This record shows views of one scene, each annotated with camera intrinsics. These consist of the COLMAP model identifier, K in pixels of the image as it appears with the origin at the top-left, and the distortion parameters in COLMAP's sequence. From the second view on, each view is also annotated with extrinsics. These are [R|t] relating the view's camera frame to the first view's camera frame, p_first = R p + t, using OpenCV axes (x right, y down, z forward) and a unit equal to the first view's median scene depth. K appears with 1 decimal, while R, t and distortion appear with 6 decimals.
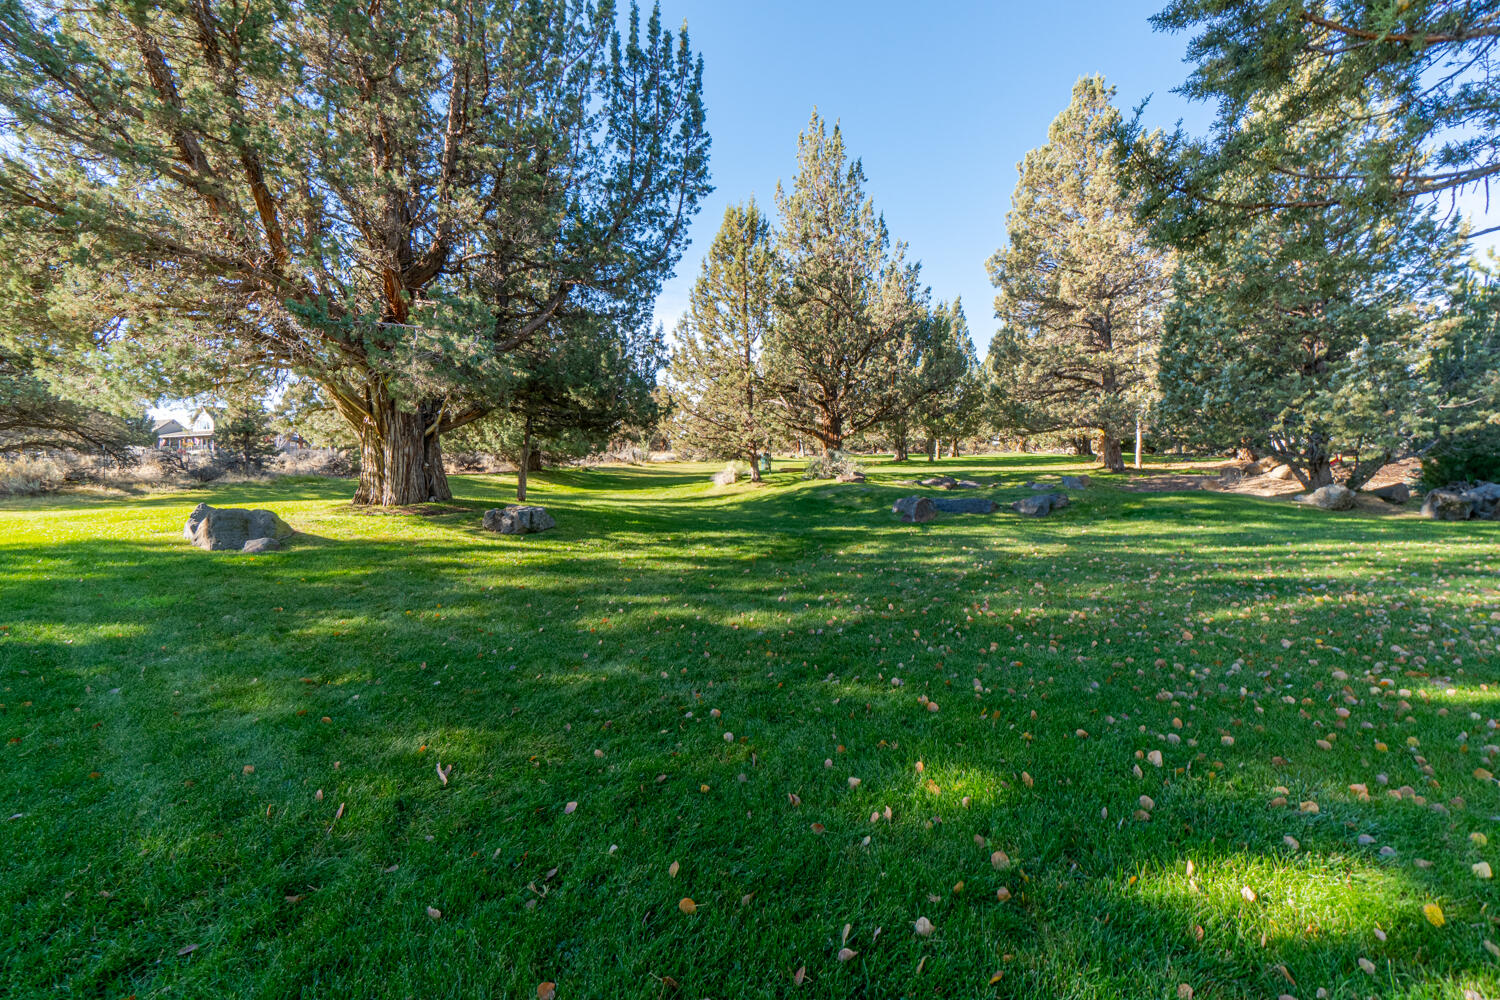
lens RADIAL K [[644.0, 0, 746.4], [0, 644.0, 492.1], [0, 0, 1]] dist [-0.001595, -0.000003]
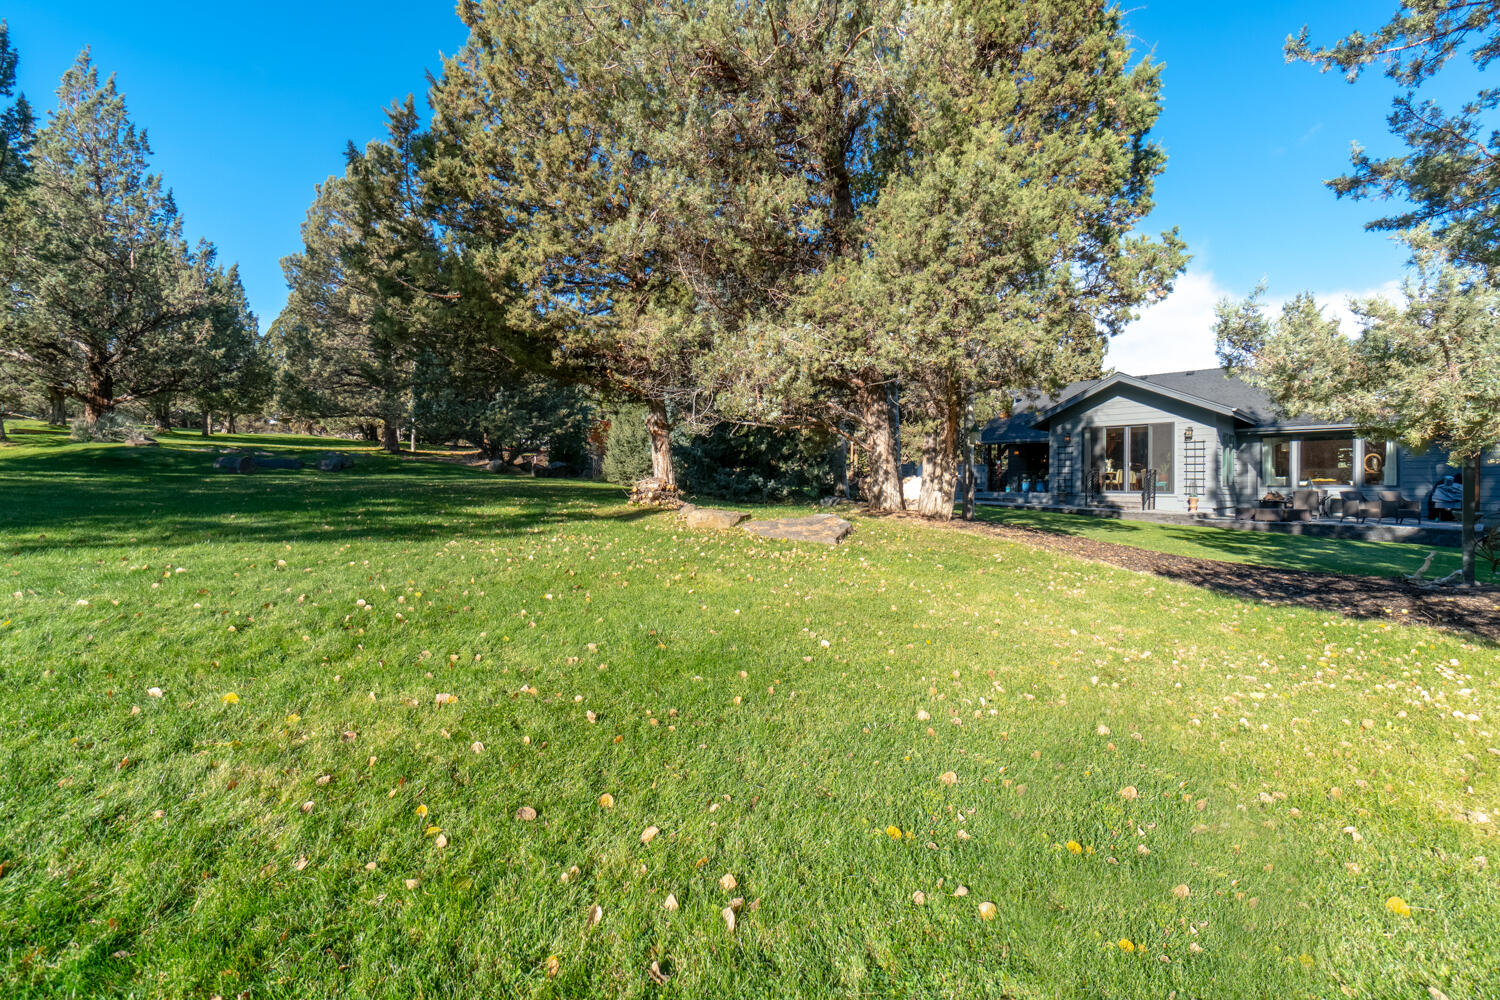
lens RADIAL K [[644.0, 0, 746.4], [0, 644.0, 492.1], [0, 0, 1]] dist [-0.001595, -0.000003]
pose [[0.533482, 0.001224, 0.845811, -0.149387], [-0.014904, 0.999857, 0.007953, 0.026648], [-0.845680, -0.016849, 0.533424, -0.305333]]
